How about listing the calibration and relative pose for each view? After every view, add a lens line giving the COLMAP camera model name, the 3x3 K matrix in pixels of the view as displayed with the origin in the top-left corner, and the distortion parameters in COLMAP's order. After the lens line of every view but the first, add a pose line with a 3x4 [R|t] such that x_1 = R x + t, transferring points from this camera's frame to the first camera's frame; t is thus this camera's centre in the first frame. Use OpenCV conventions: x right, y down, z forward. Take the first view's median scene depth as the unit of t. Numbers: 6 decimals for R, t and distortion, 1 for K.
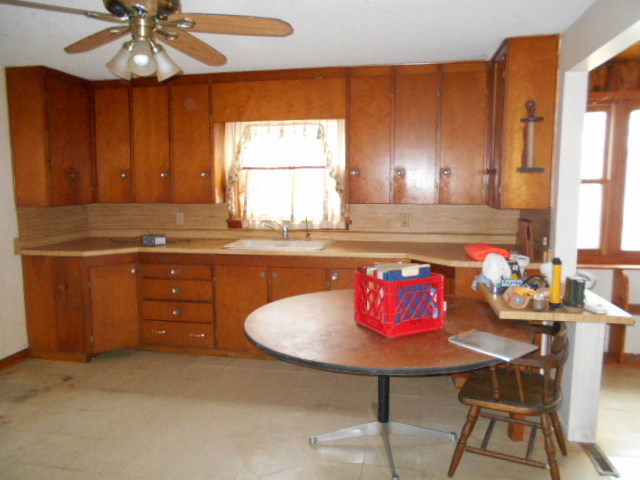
lens RADIAL K [[499.3, 0, 320.0], [0, 499.3, 240.0], [0, 0, 1]] dist [-0.058469, 0.074519]
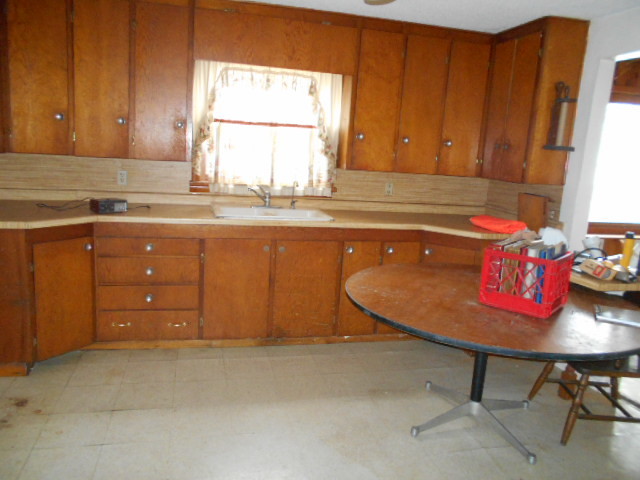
lens RADIAL K [[499.3, 0, 320.0], [0, 499.3, 240.0], [0, 0, 1]] dist [-0.058469, 0.074519]
pose [[0.910613, -0.013112, 0.413052, -0.350755], [-0.017840, 0.997318, 0.070988, -0.007321], [-0.412875, -0.072011, 0.907937, 0.170878]]
